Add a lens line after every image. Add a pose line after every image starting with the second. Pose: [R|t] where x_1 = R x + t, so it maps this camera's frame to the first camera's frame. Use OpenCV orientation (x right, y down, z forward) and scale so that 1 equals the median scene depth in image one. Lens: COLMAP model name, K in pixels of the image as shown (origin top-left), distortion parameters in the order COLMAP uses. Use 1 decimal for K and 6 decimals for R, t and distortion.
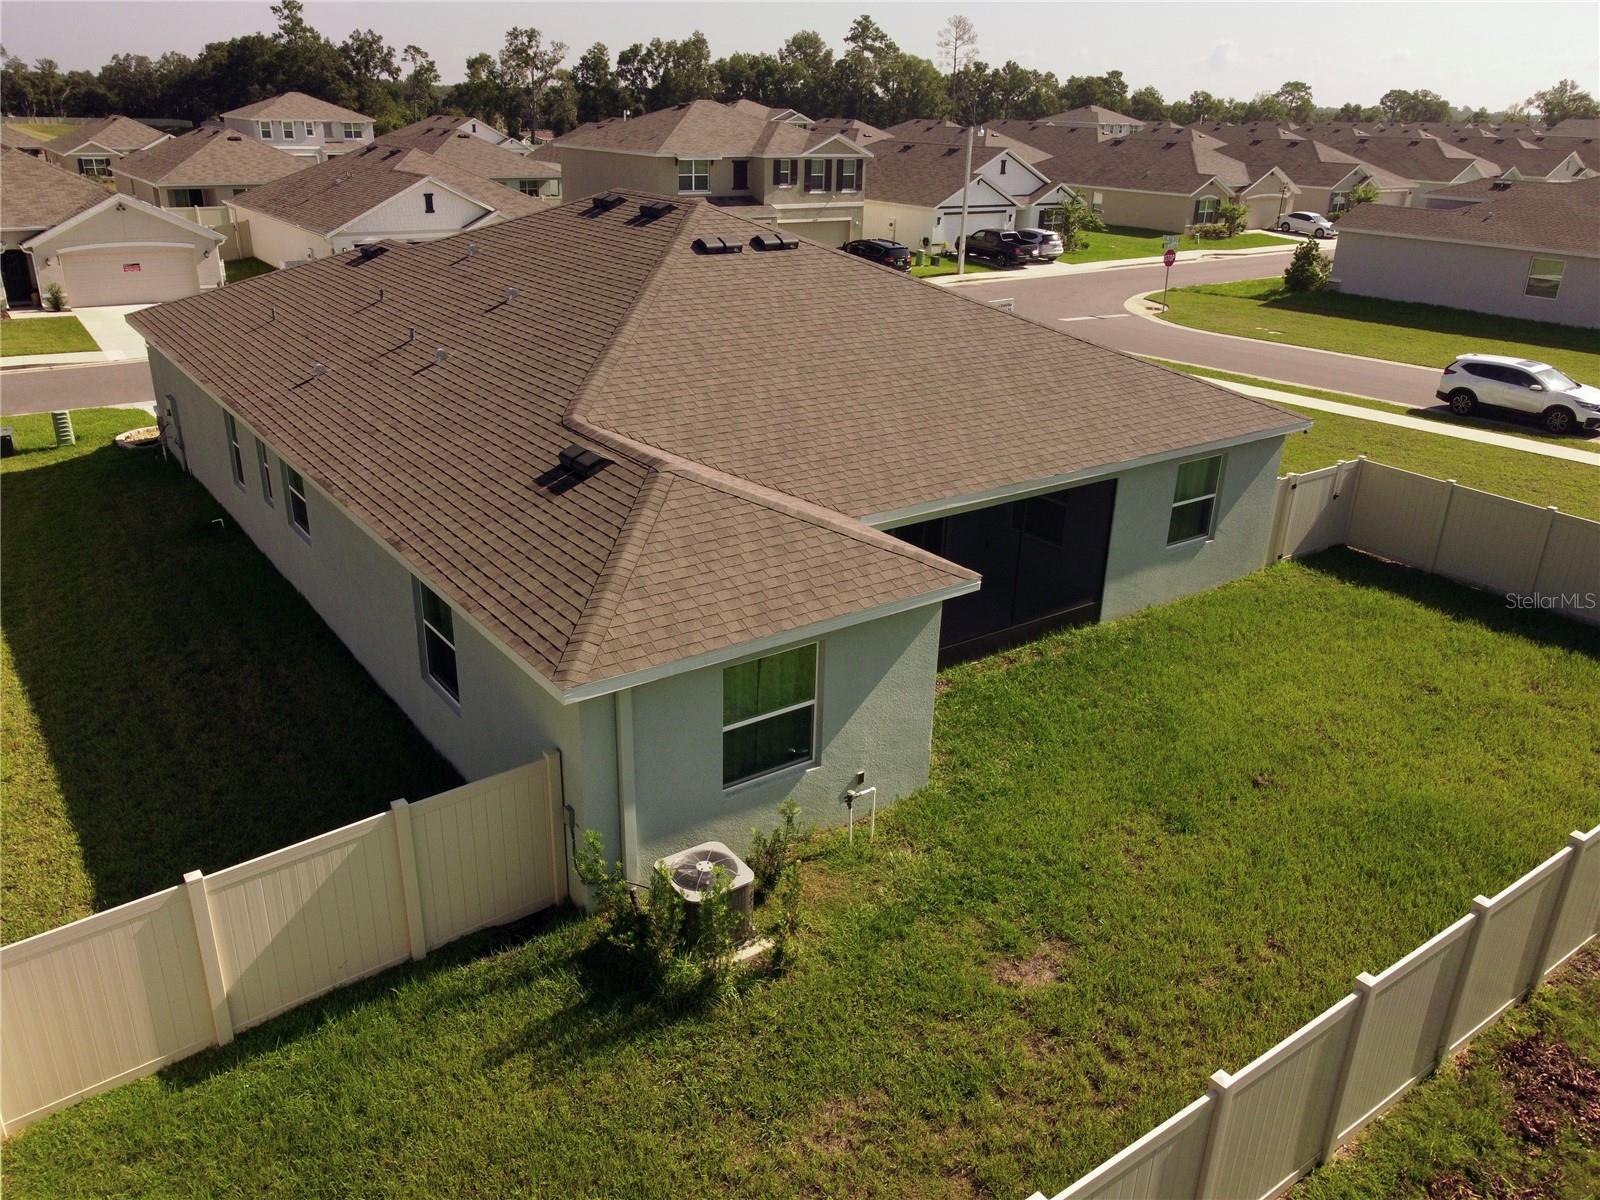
lens RADIAL K [[1209.6, 0, 800.0], [0, 1209.6, 600.0], [0, 0, 1]] dist [0.006885, -0.009436]
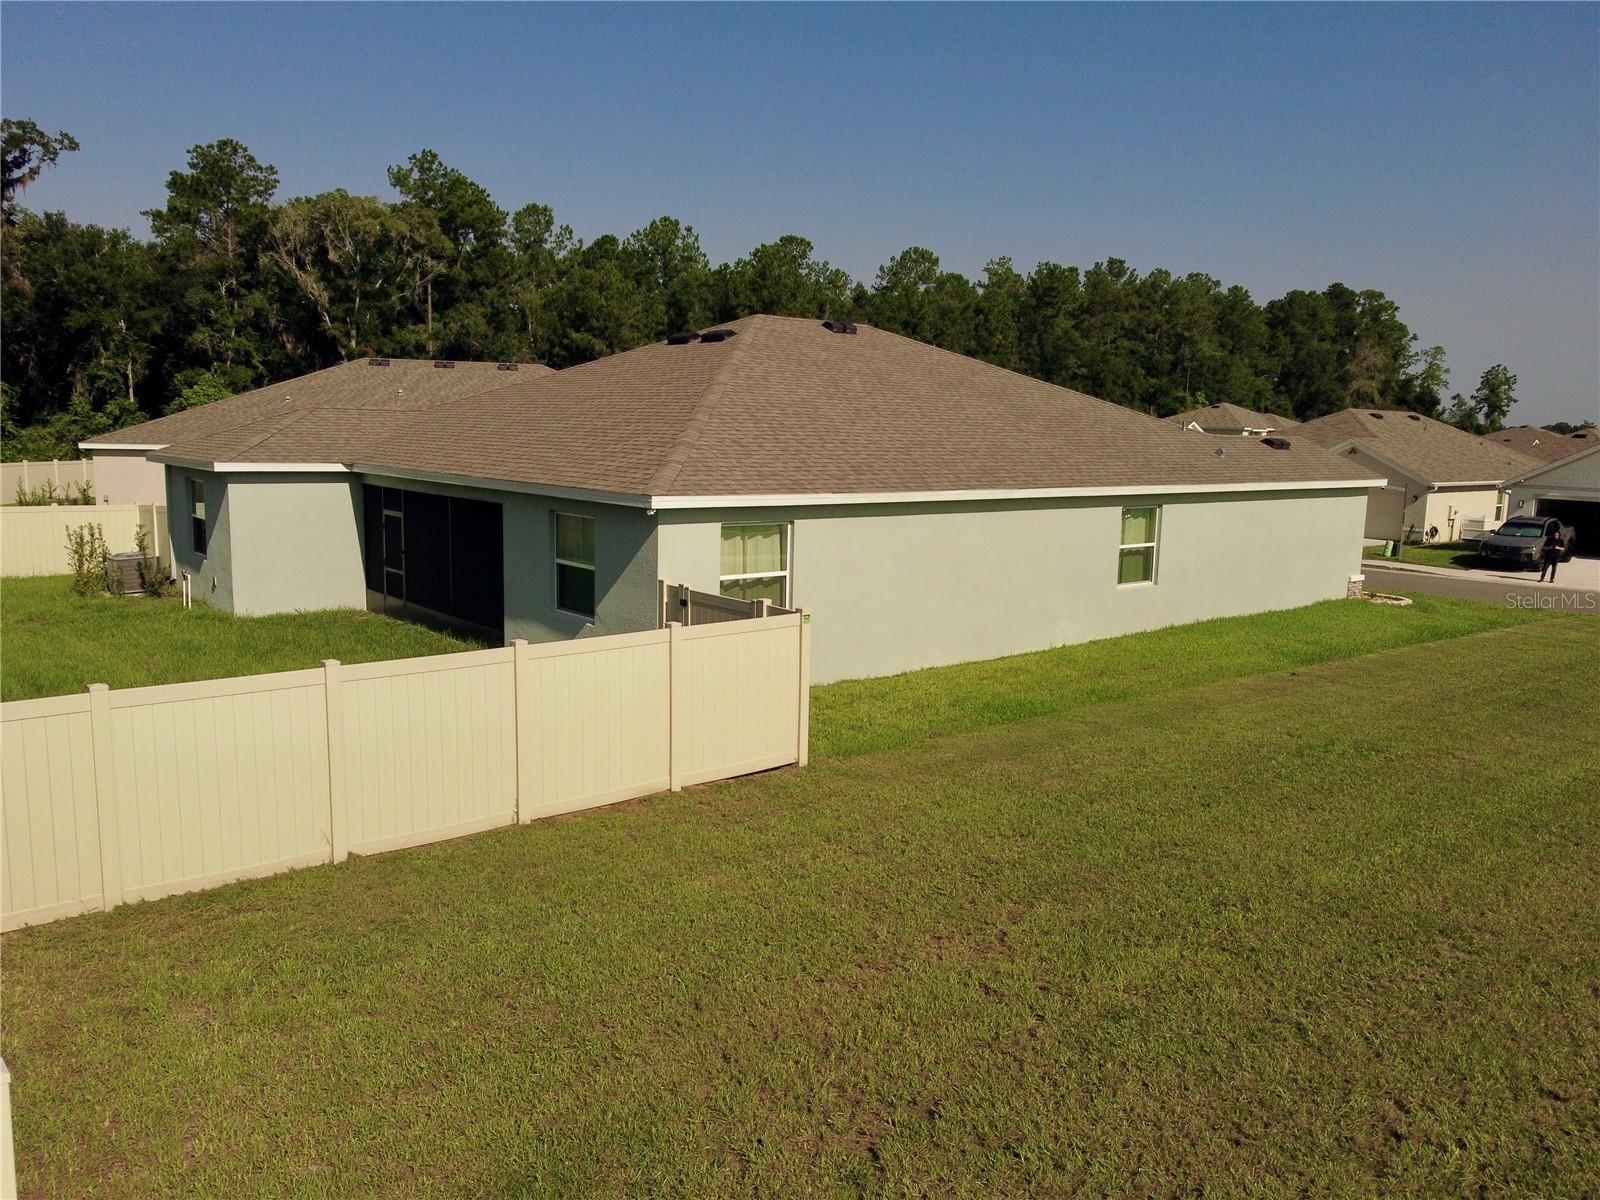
lens RADIAL K [[1207.6, 0, 800.0], [0, 1207.6, 600.0], [0, 0, 1]] dist [0.012343, -0.011461]
pose [[0.079058, 0.120085, -0.989611, 0.109495], [-0.400918, 0.912725, 0.078727, -0.017553], [0.912696, 0.390529, 0.120302, 0.096635]]
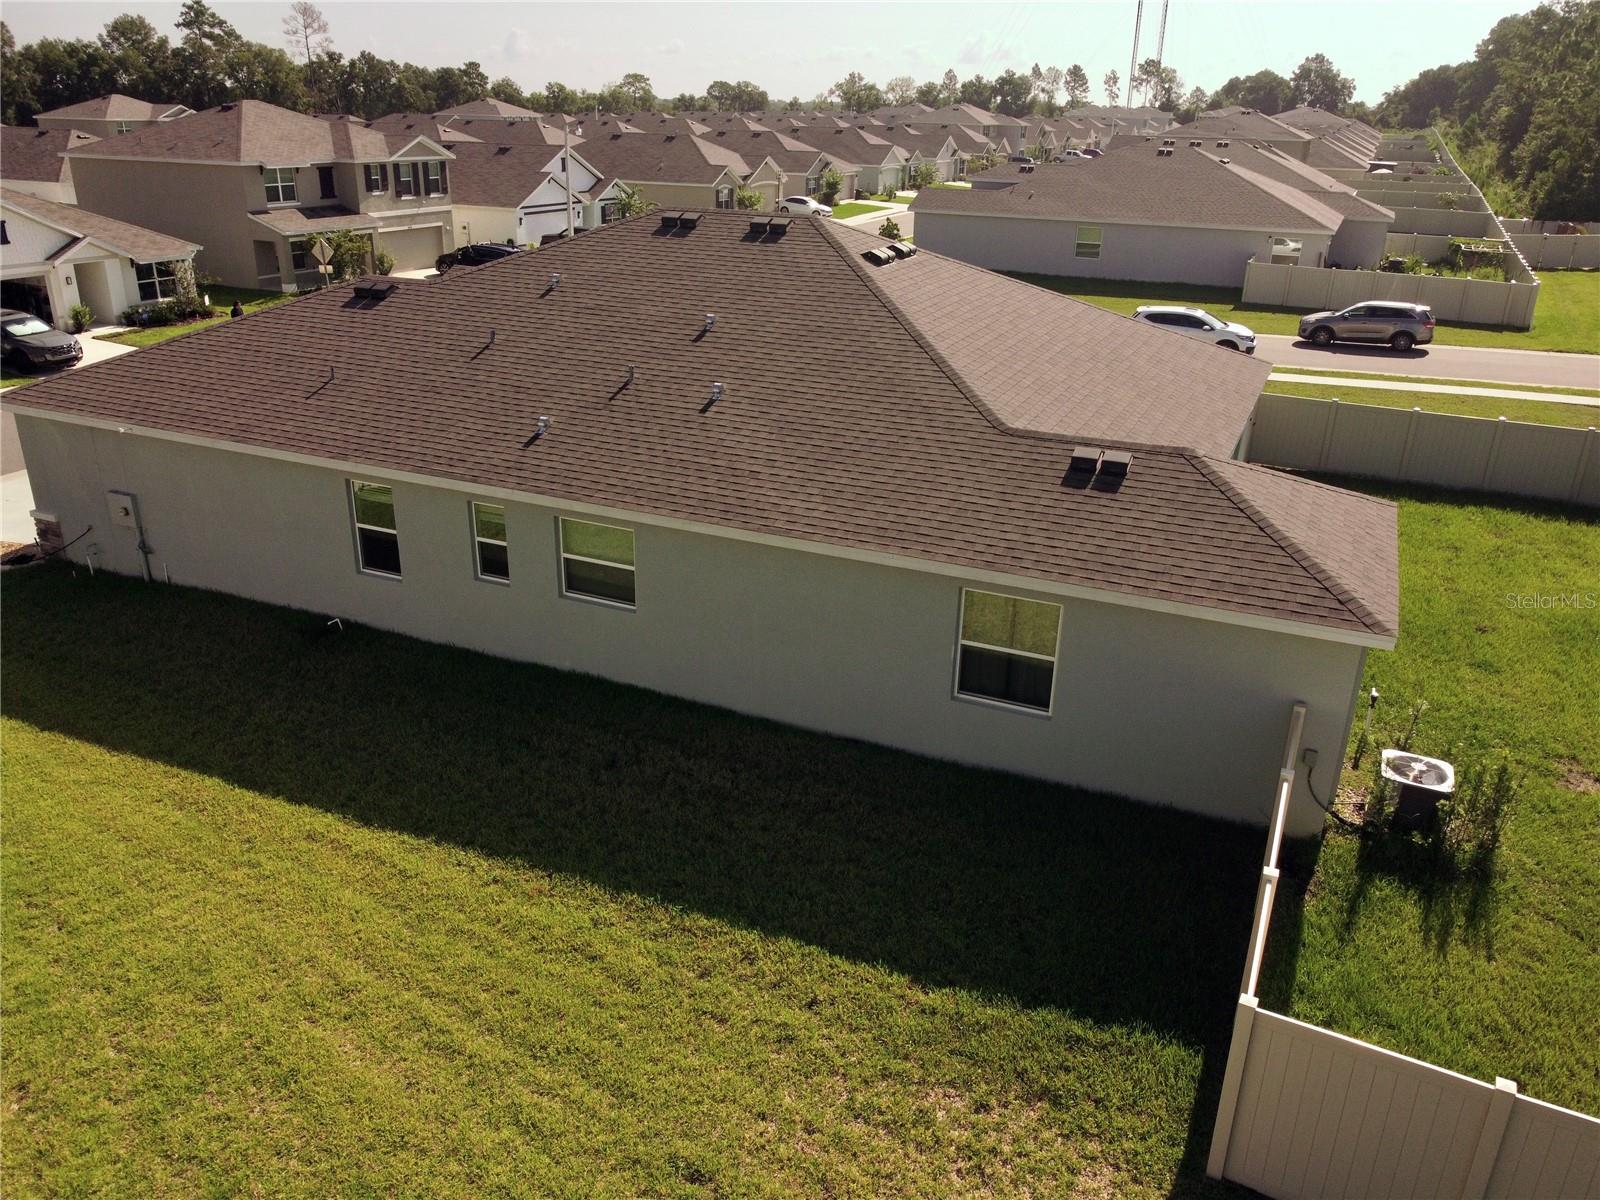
lens RADIAL K [[1209.6, 0, 800.0], [0, 1209.6, 600.0], [0, 0, 1]] dist [0.006885, -0.009436]
pose [[0.870048, -0.193738, 0.453301, -0.059384], [0.190445, 0.980244, 0.053416, -0.006513], [-0.454694, 0.039855, 0.889756, 0.010538]]
